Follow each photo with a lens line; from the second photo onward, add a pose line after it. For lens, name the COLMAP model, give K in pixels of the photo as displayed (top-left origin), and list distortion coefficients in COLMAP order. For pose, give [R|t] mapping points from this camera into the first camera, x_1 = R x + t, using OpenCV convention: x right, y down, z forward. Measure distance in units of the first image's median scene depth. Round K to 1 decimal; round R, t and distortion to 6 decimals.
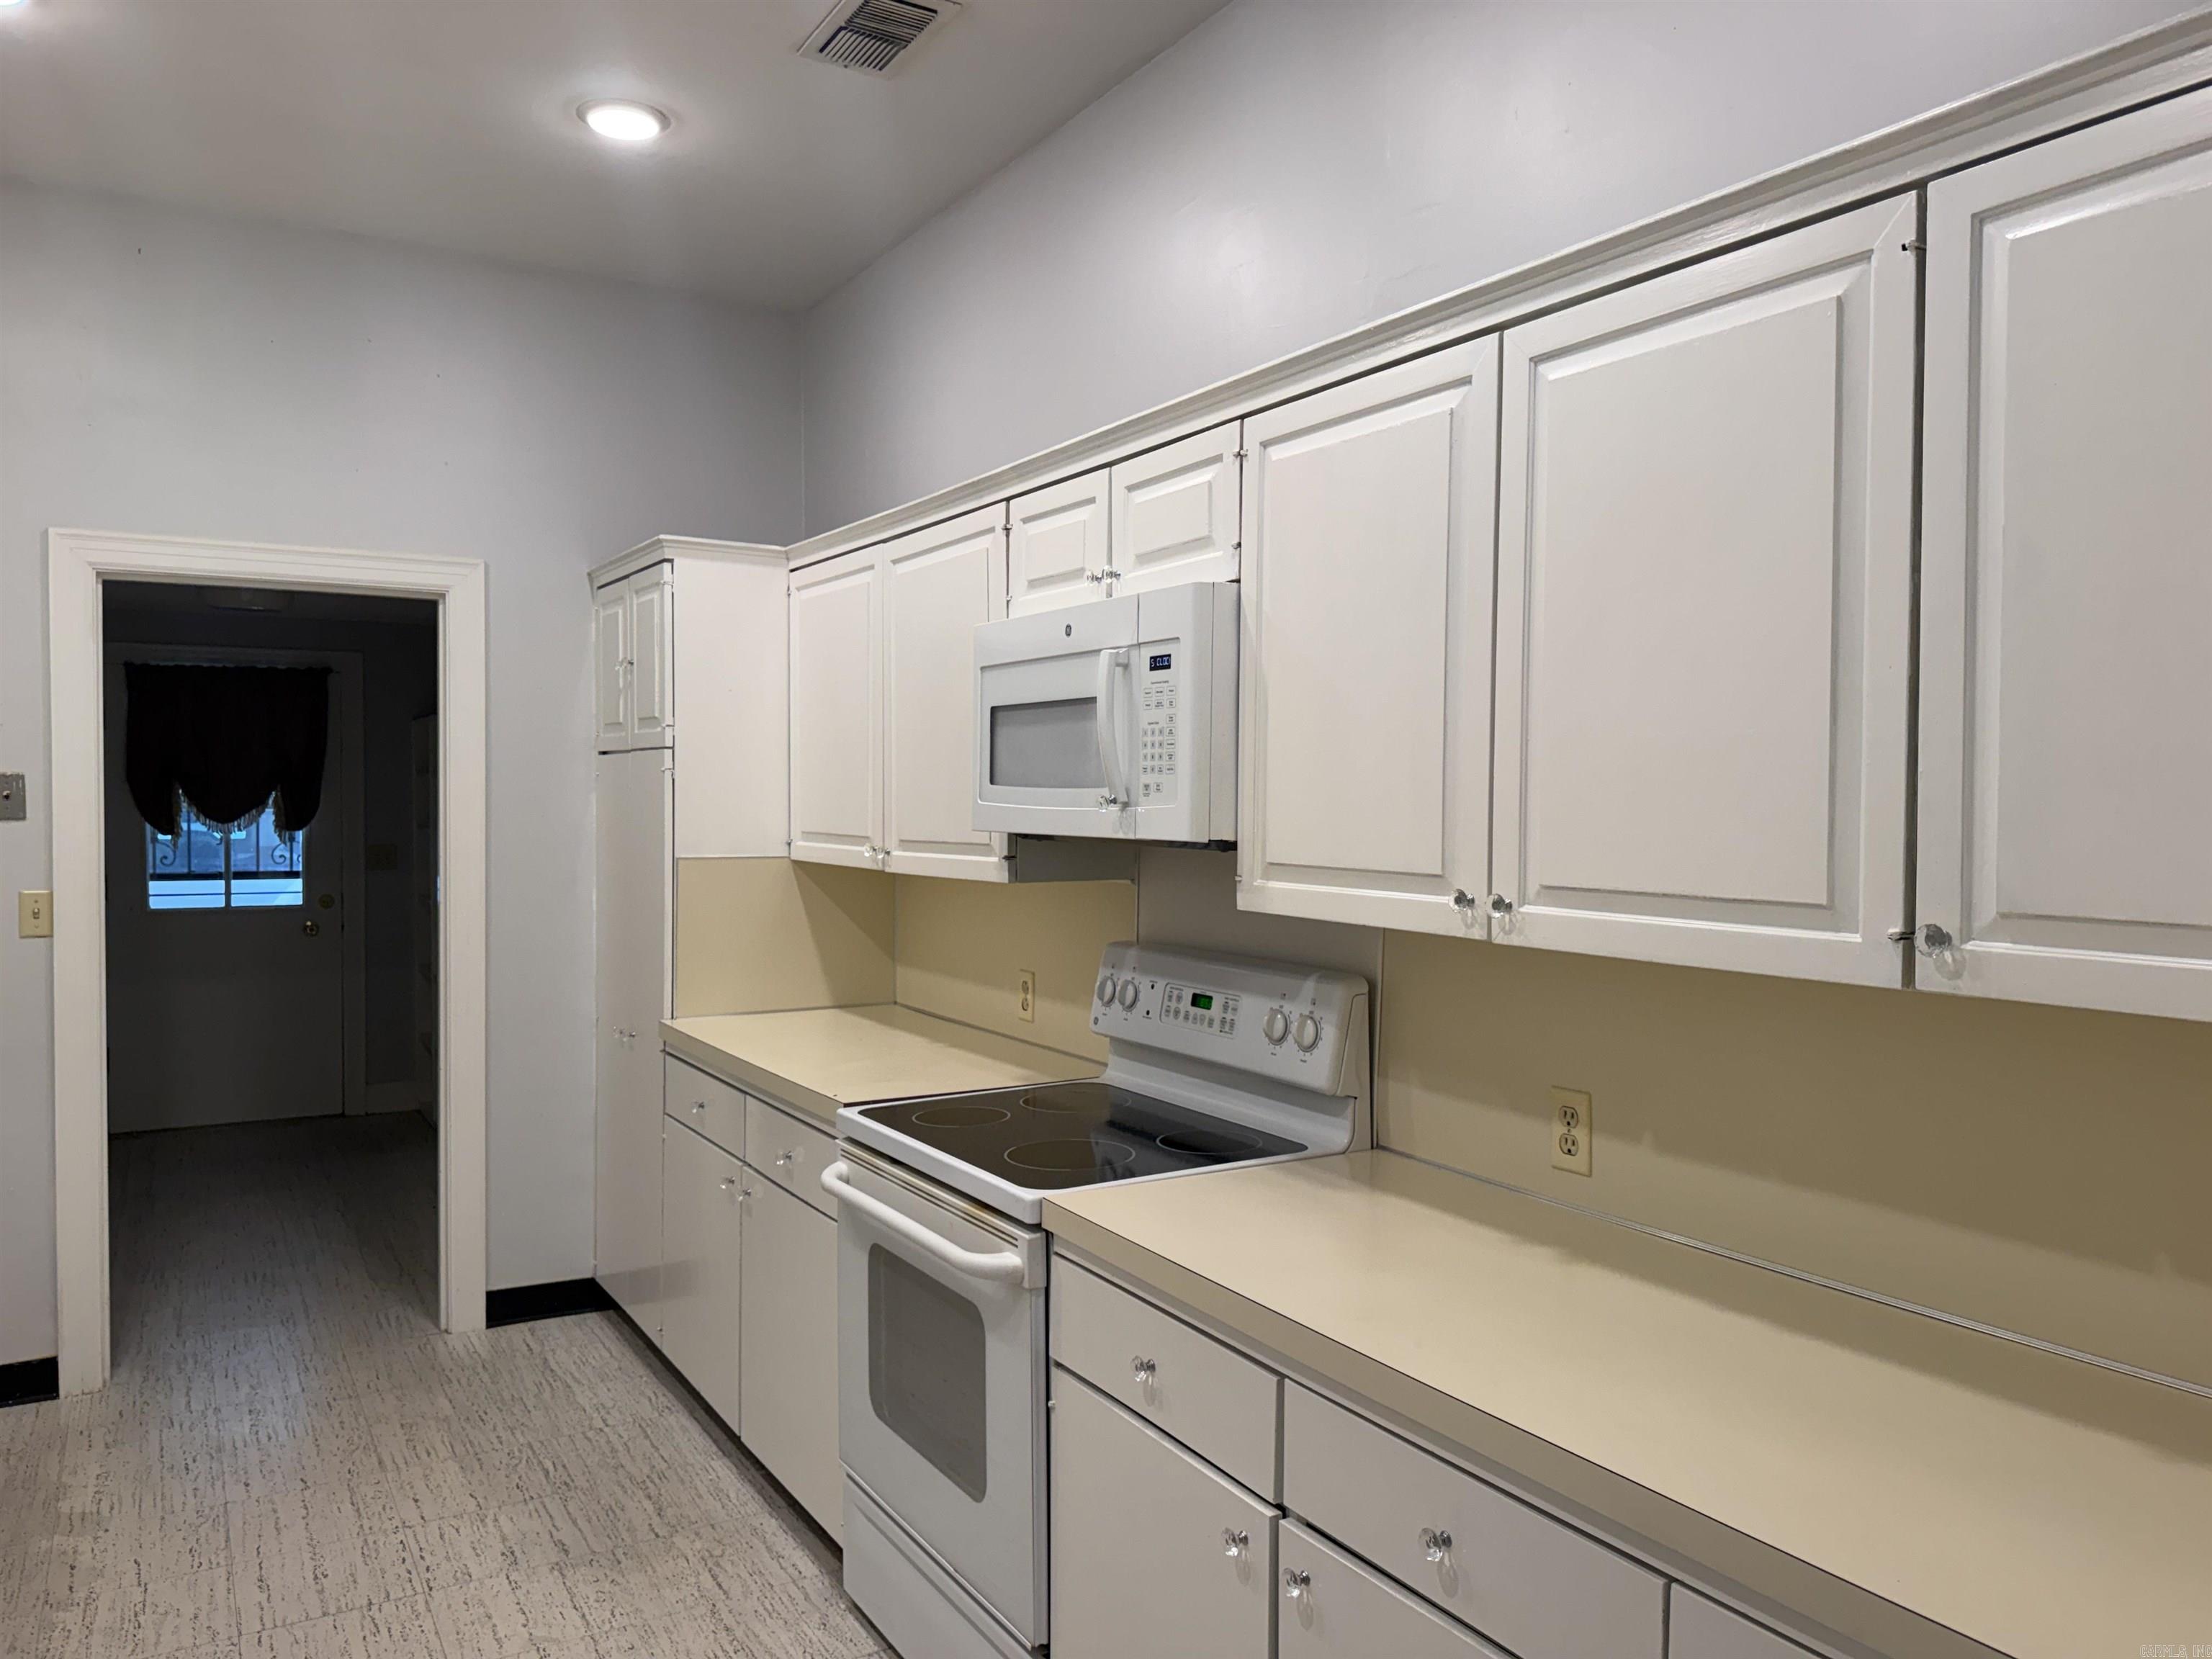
lens RADIAL K [[1564.4, 0, 1099.6], [0, 1564.4, 845.5], [0, 0, 1]] dist [0.095972, -0.080698]
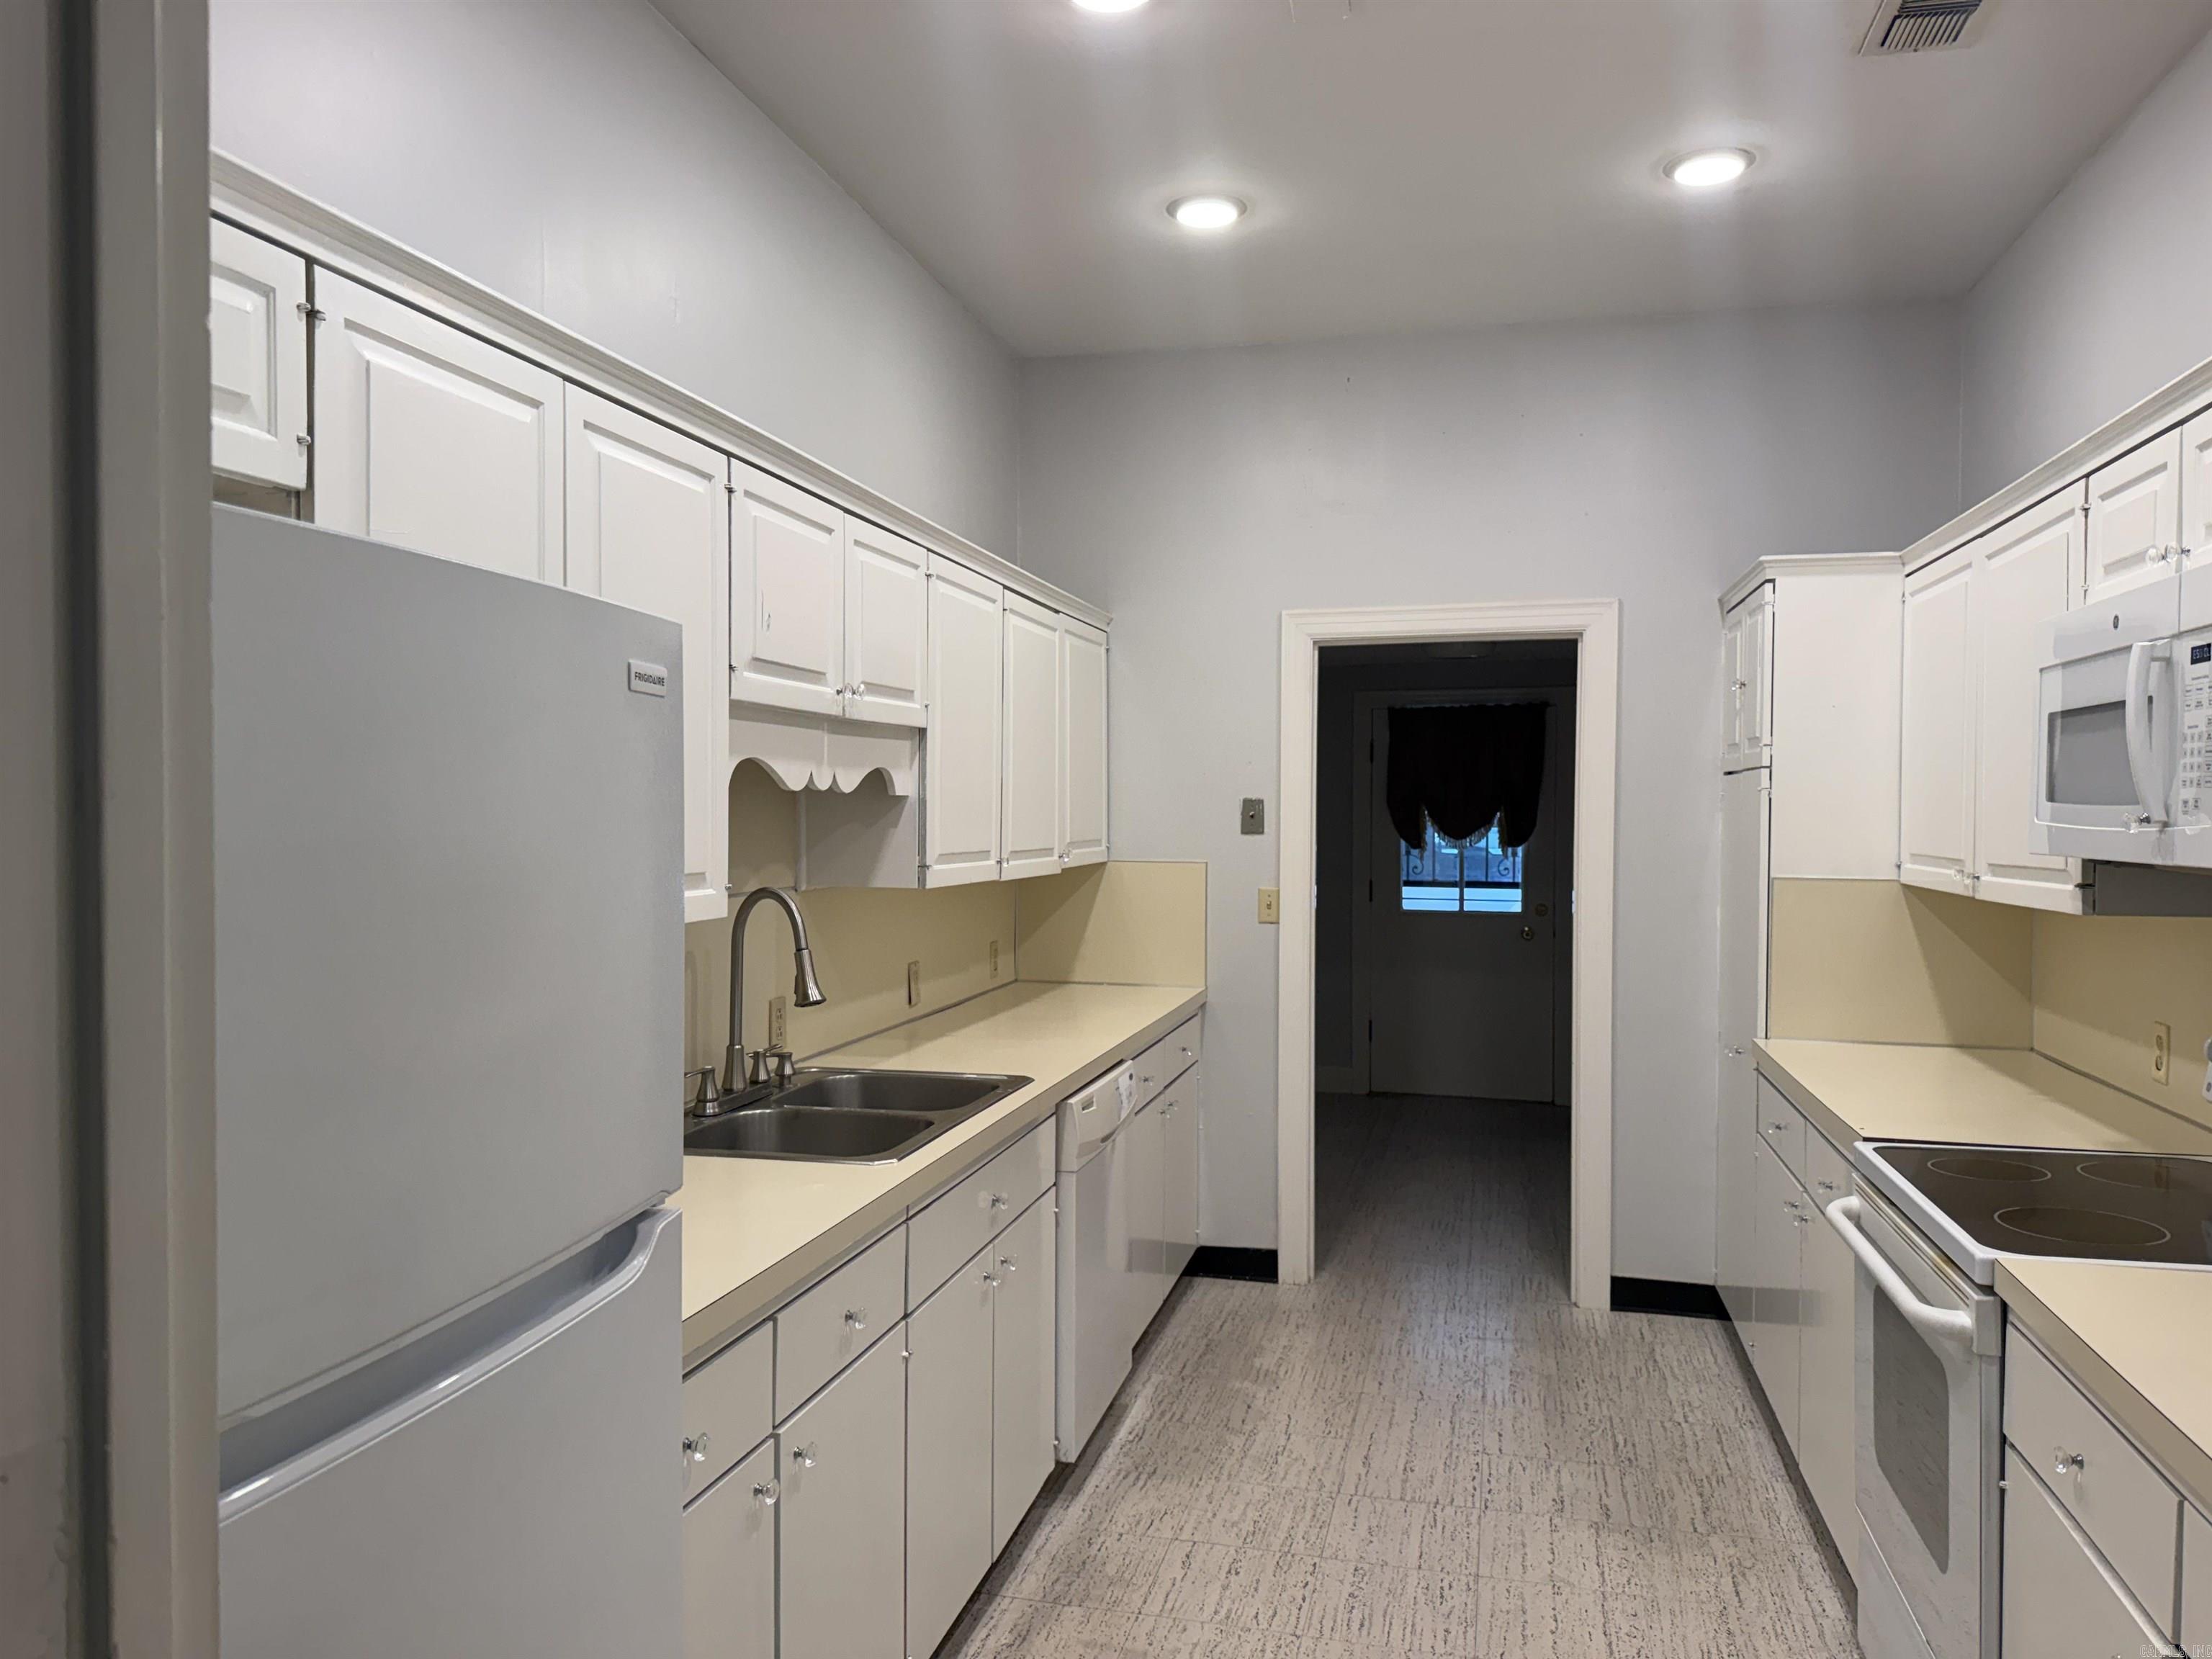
lens RADIAL K [[1564.4, 0, 1135.8], [0, 1564.4, 849.5], [0, 0, 1]] dist [0.095972, -0.080698]
pose [[0.728840, 0.015198, -0.684515, 0.147601], [-0.022223, 0.999752, -0.001464, 0.000799], [0.684323, 0.016279, 0.728997, -0.009570]]
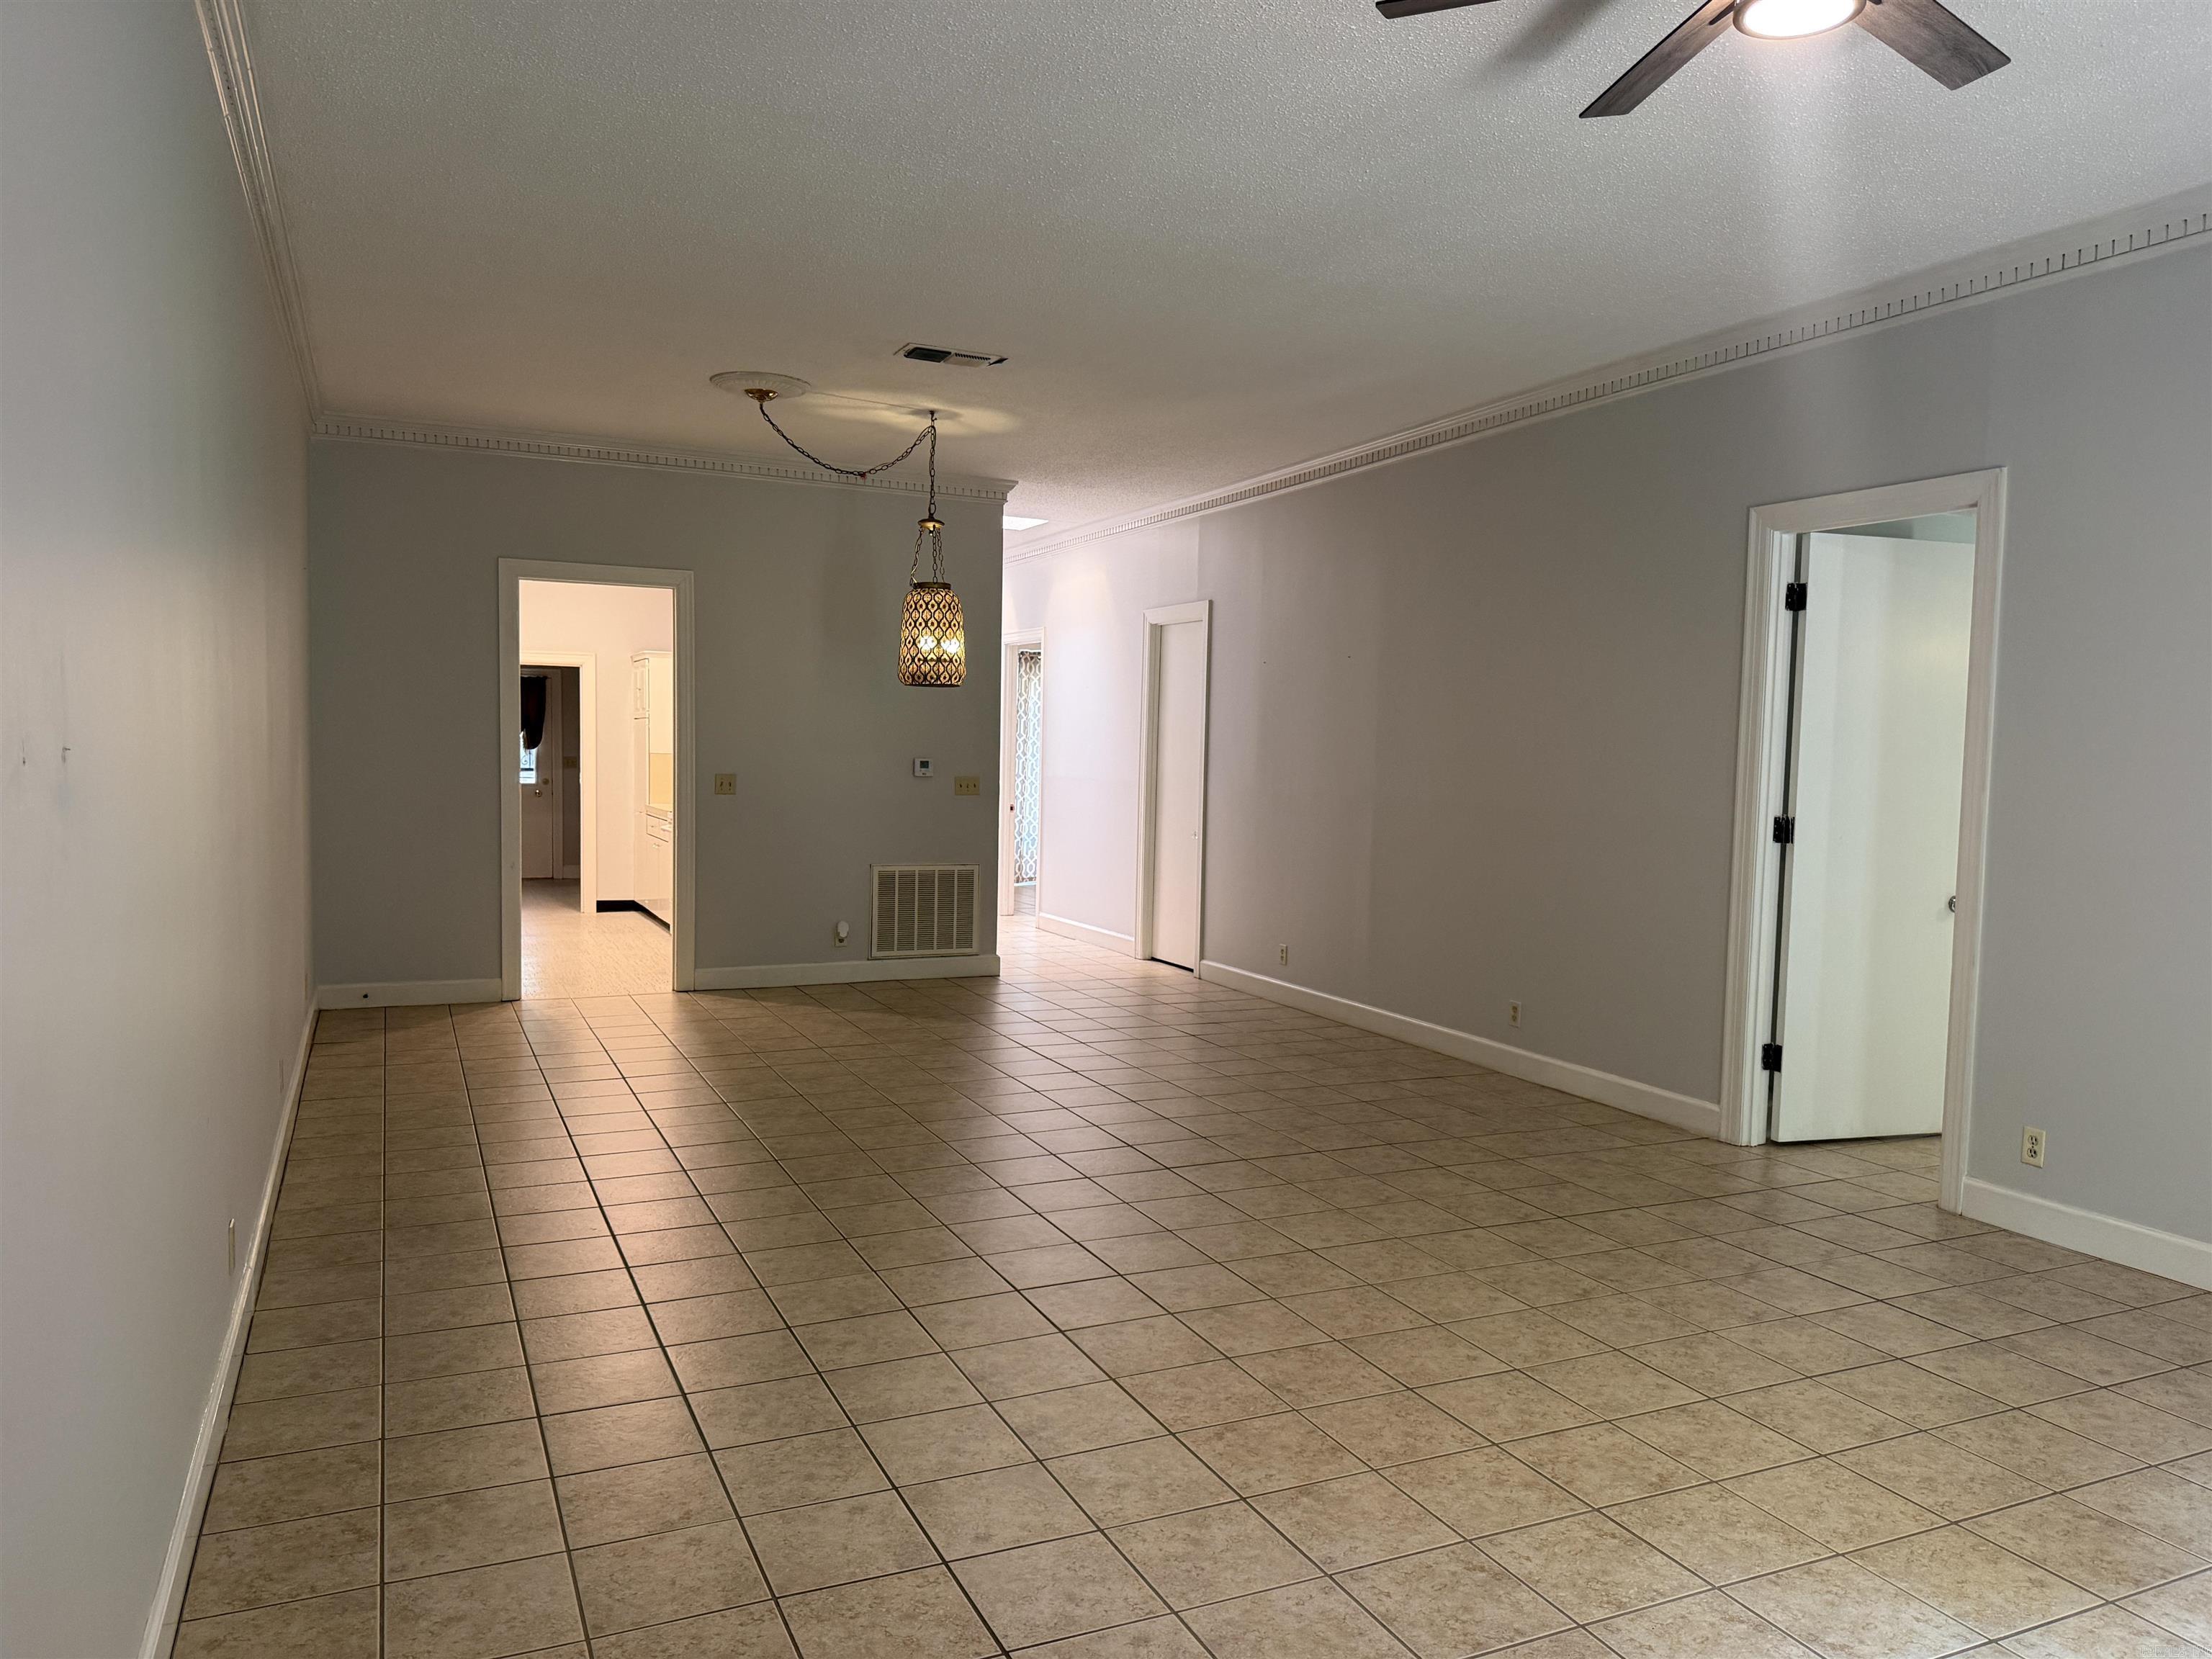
lens RADIAL K [[1564.4, 0, 1107.7], [0, 1564.4, 834.7], [0, 0, 1]] dist [0.095972, -0.080698]
pose [[0.993747, 0.018264, -0.110148, 1.191448], [-0.015291, 0.999497, 0.027771, 0.079603], [0.110600, -0.025913, 0.993527, -2.449551]]
